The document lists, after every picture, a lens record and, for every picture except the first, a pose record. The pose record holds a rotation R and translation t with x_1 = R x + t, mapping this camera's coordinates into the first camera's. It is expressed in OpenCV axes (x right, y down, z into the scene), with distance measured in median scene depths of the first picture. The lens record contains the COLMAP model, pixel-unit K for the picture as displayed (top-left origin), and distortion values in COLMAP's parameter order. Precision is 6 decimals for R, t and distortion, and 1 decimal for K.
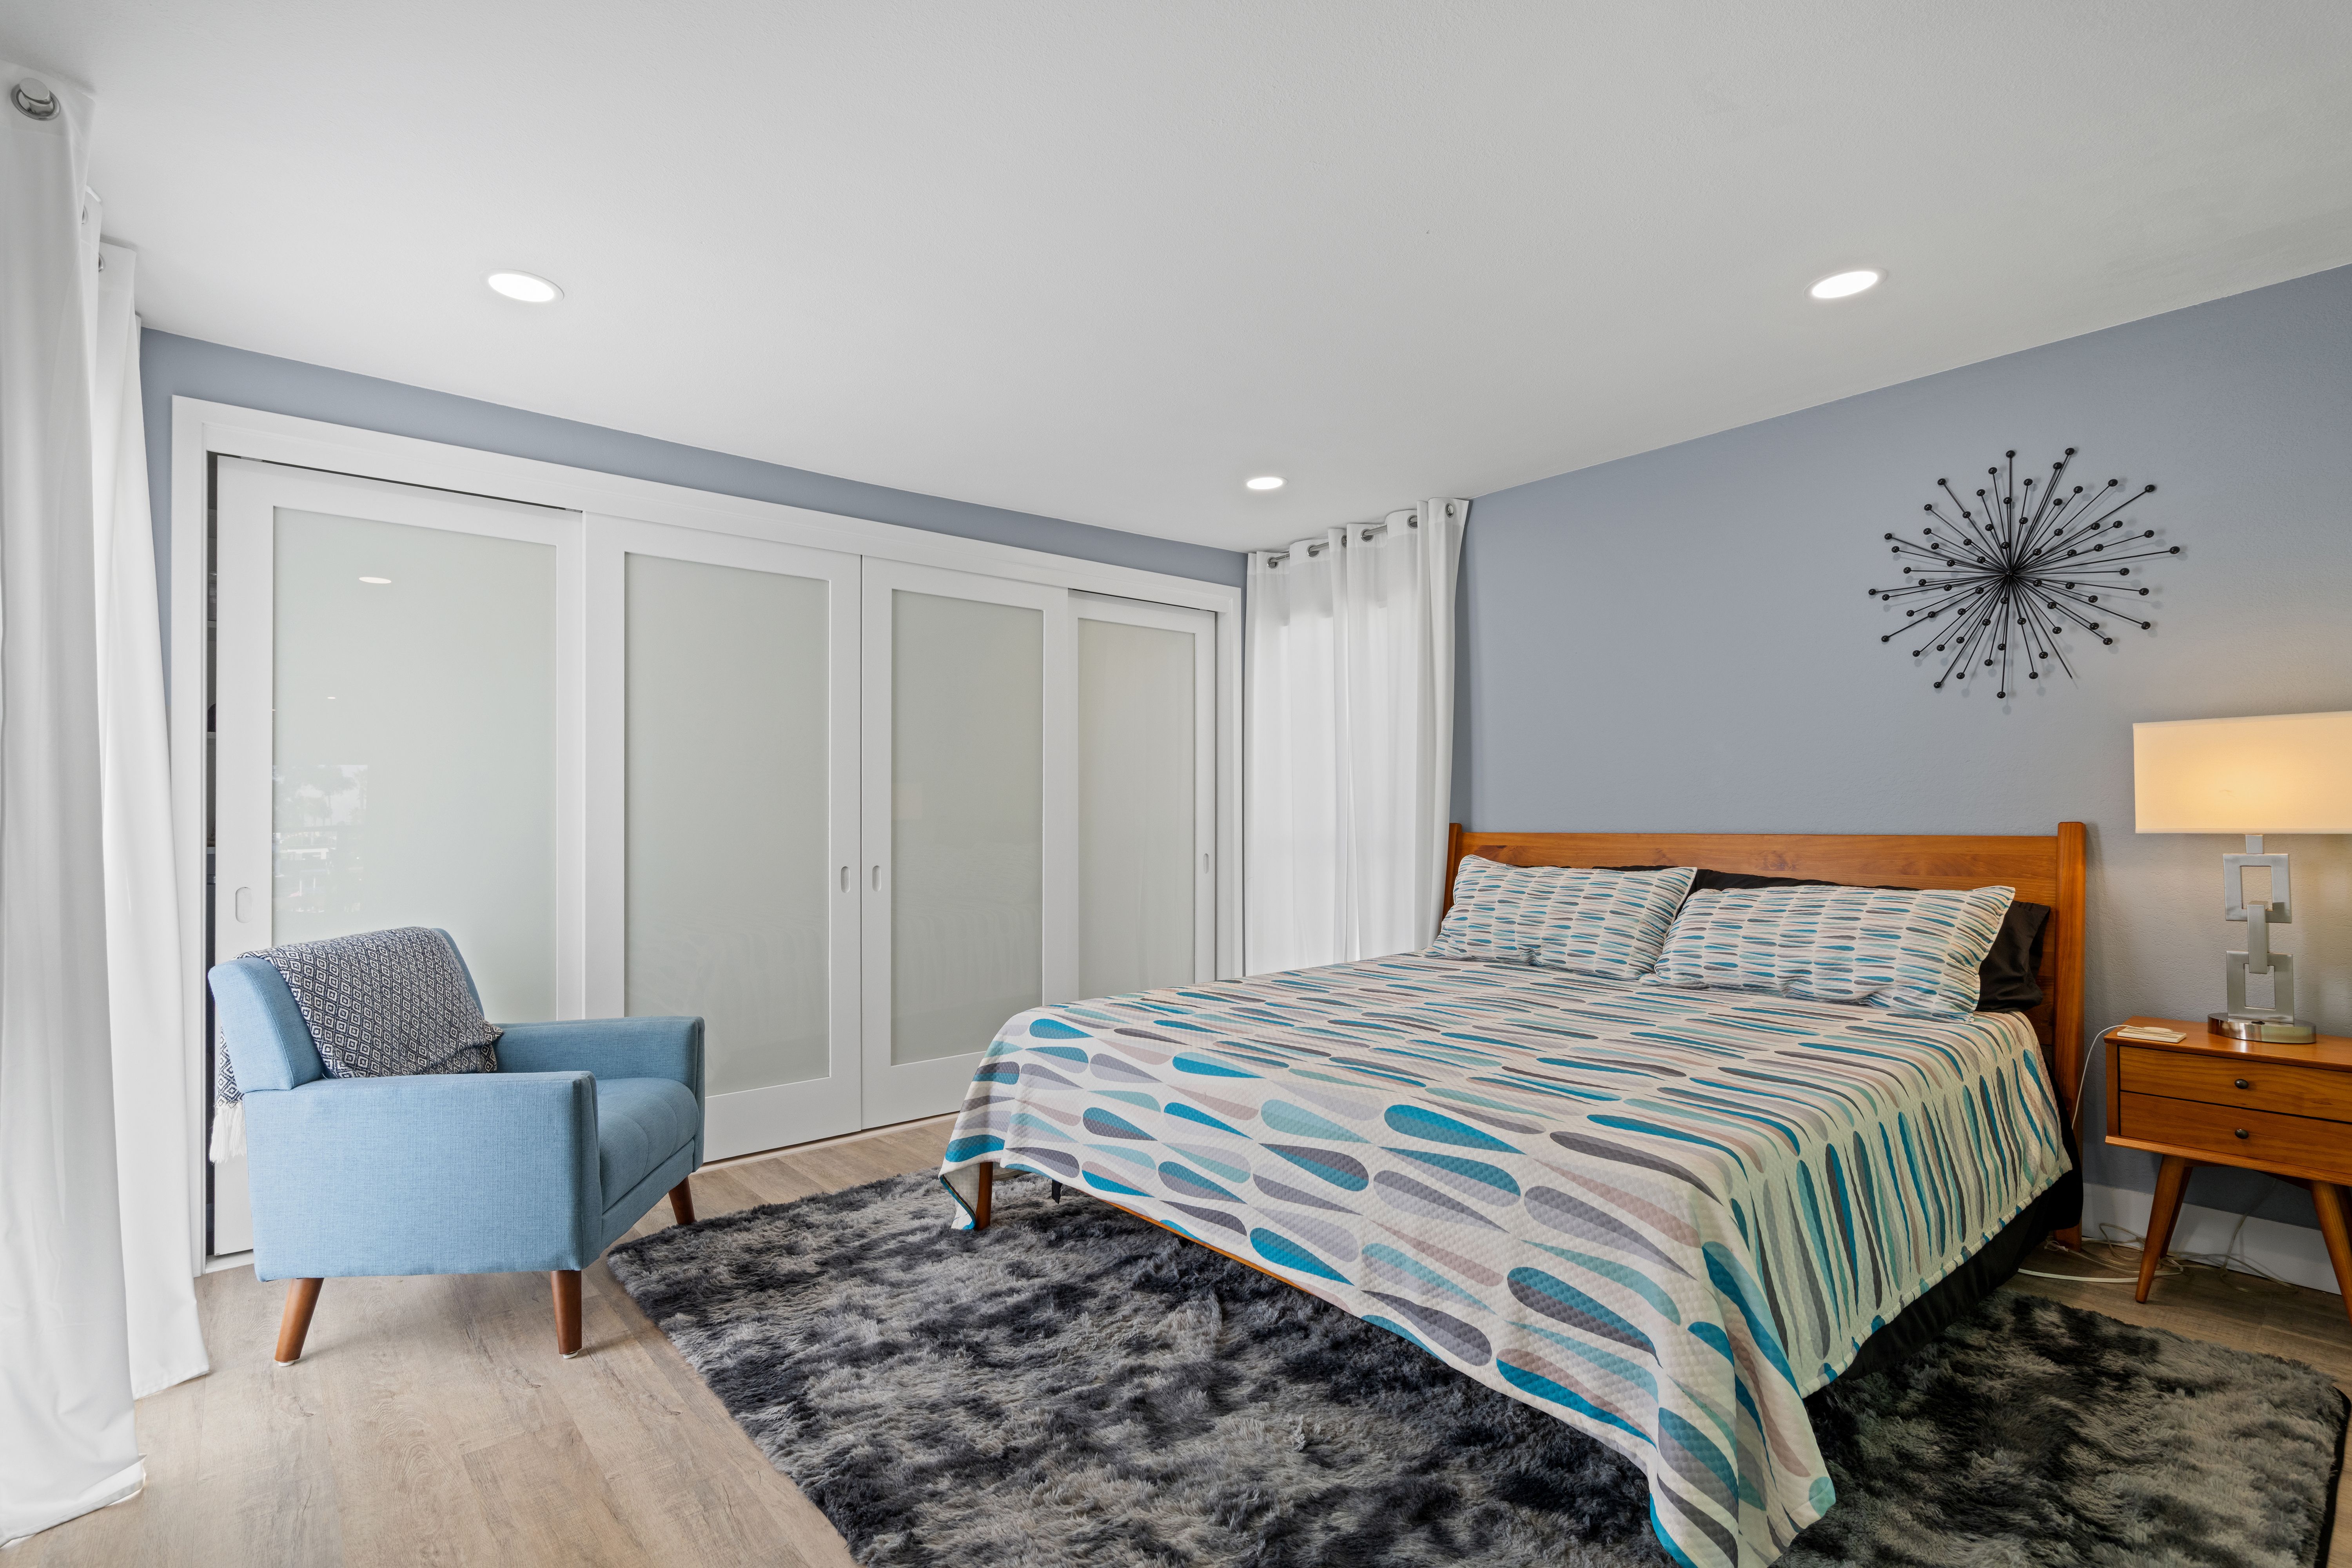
lens RADIAL K [[1075.4, 0, 1175.9], [0, 1075.4, 808.0], [0, 0, 1]] dist [-0.003208, 0.000354]
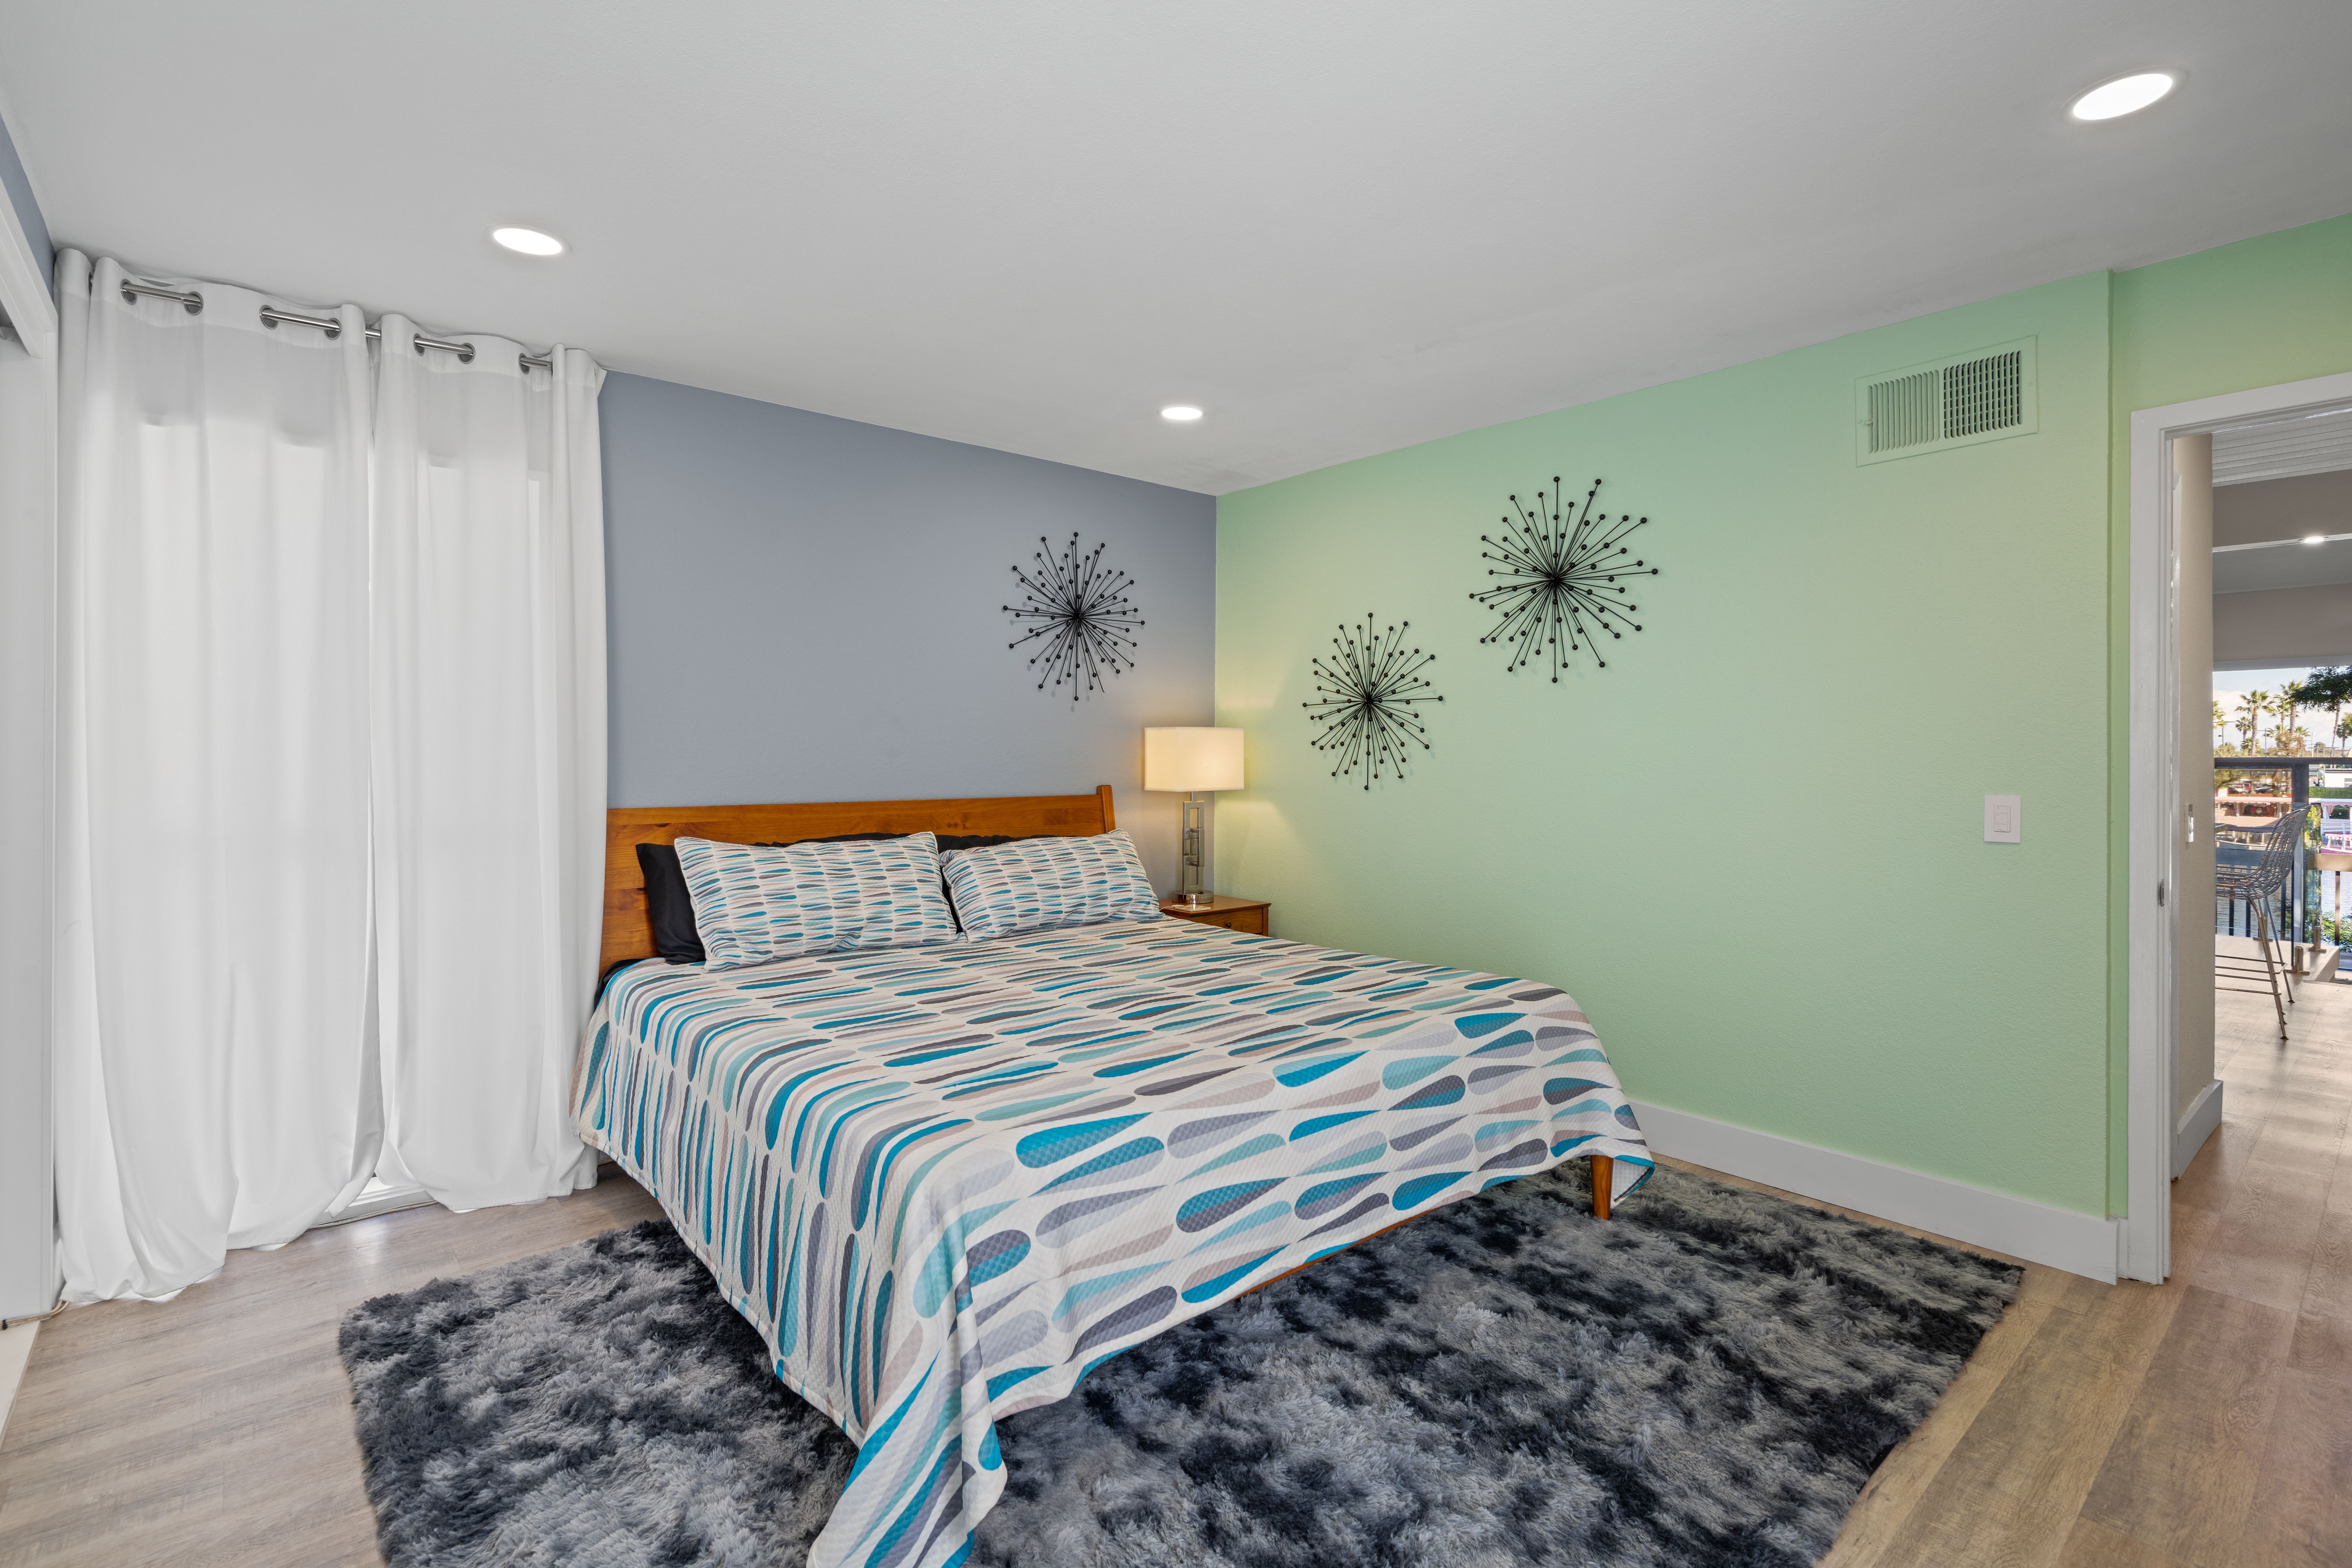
lens RADIAL K [[1075.4, 0, 1176.7], [0, 1075.4, 768.0], [0, 0, 1]] dist [-0.003208, 0.000354]
pose [[0.007063, -0.002858, 0.999971, -0.884865], [-0.007659, 0.999966, 0.002912, -0.021176], [-0.999946, -0.007680, 0.007041, 1.093066]]
